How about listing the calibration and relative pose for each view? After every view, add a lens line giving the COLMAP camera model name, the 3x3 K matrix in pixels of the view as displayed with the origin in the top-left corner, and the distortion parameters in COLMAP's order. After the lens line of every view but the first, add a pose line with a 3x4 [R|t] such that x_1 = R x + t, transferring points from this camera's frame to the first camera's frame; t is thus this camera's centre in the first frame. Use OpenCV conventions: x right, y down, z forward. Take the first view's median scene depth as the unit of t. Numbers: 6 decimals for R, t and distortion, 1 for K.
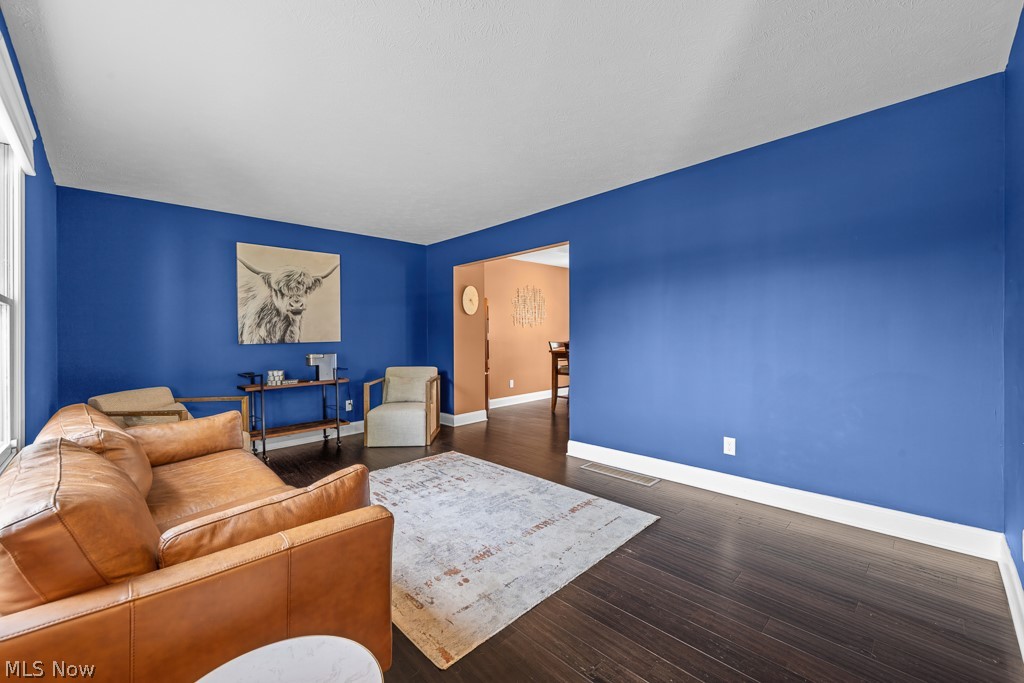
lens RADIAL K [[411.8, 0, 519.1], [0, 411.8, 333.7], [0, 0, 1]] dist [0.003686, -0.001080]
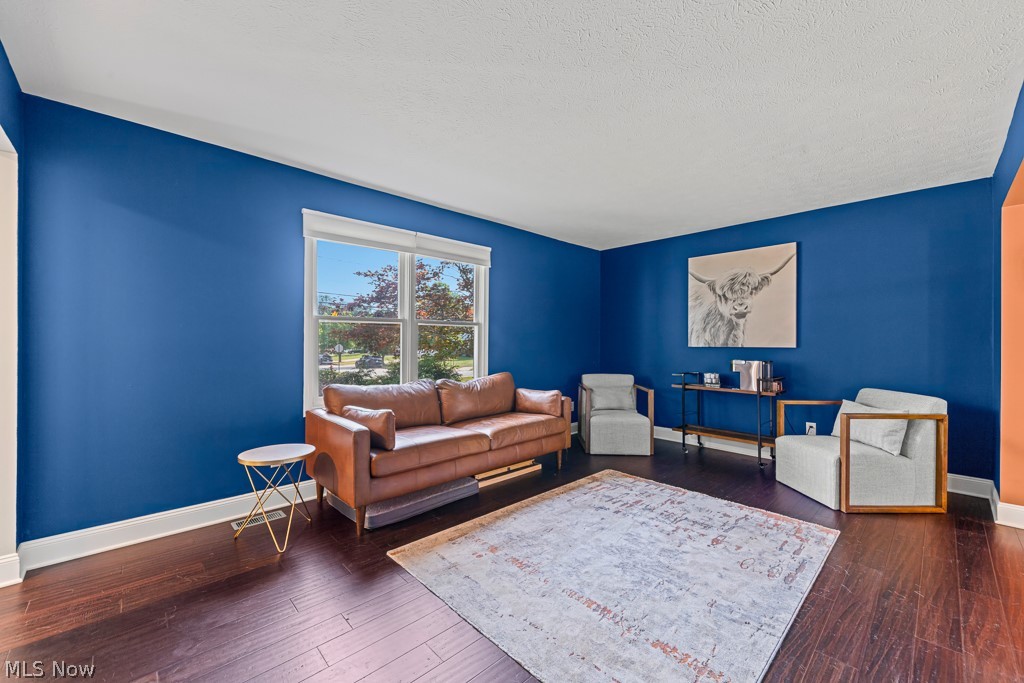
lens RADIAL K [[411.8, 0, 504.6], [0, 411.8, 334.1], [0, 0, 1]] dist [0.003686, -0.001080]
pose [[-0.043611, -0.002123, -0.999046, 0.466133], [-0.002207, 0.999996, -0.002029, -0.006232], [0.999046, 0.002117, -0.043615, 0.517294]]
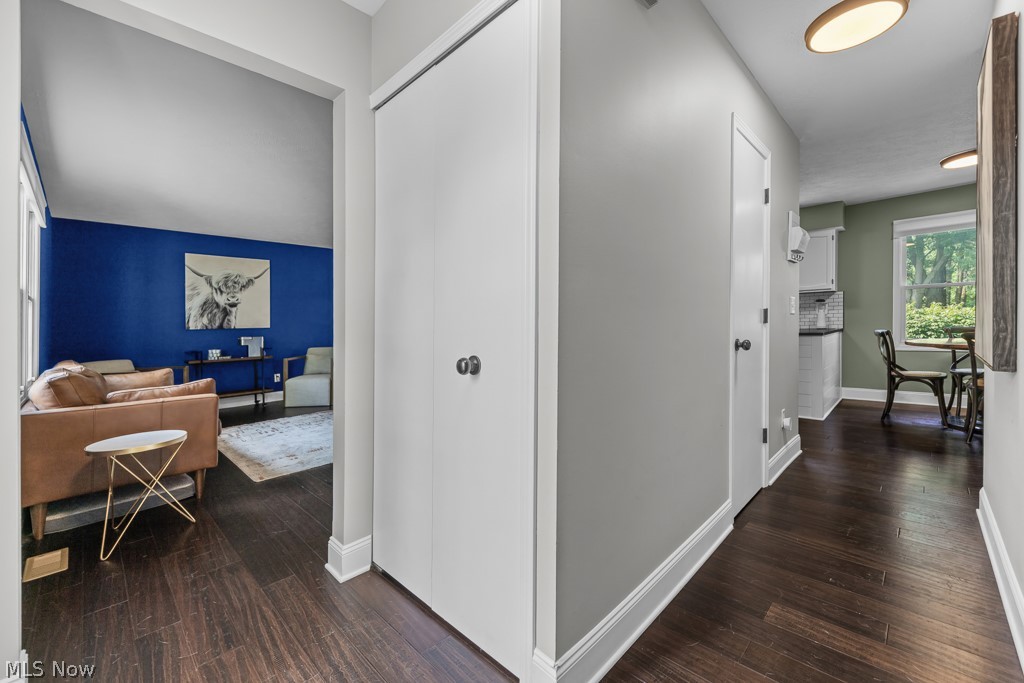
lens RADIAL K [[422.4, 0, 514.6], [0, 422.4, 317.2], [0, 0, 1]] dist [0.004216, -0.001907]
pose [[0.999902, -0.012142, 0.006952, 0.357882], [0.012303, 0.999645, -0.023642, 0.029783], [-0.006663, 0.023725, 0.999696, -0.359302]]
